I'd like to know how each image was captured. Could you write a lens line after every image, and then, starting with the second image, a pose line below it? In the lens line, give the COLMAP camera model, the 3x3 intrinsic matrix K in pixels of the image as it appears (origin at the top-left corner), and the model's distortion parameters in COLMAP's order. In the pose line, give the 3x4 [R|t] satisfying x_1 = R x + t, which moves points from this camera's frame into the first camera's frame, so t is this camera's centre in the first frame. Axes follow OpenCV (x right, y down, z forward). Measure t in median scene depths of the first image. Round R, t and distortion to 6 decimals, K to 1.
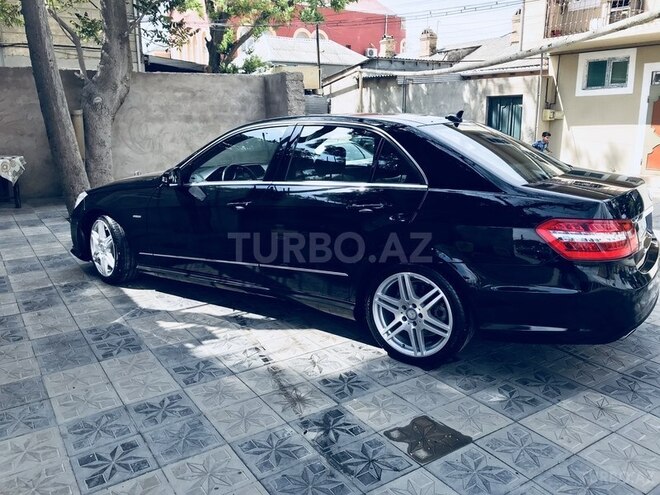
lens RADIAL K [[543.6, 0, 330.0], [0, 543.6, 247.5], [0, 0, 1]] dist [0.003772, -0.000268]
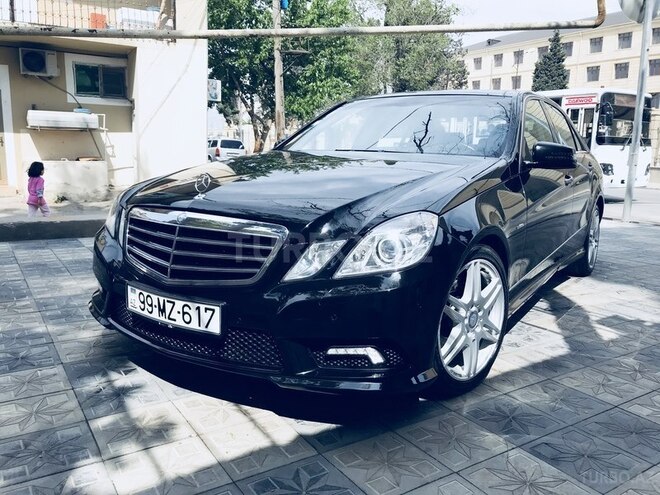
lens RADIAL K [[543.6, 0, 330.0], [0, 543.6, 247.5], [0, 0, 1]] dist [0.003772, -0.000268]
pose [[0.015718, -0.173145, 0.984771, -1.051079], [0.195045, 0.966503, 0.166820, -0.194065], [-0.980668, 0.189453, 0.048963, 1.306158]]
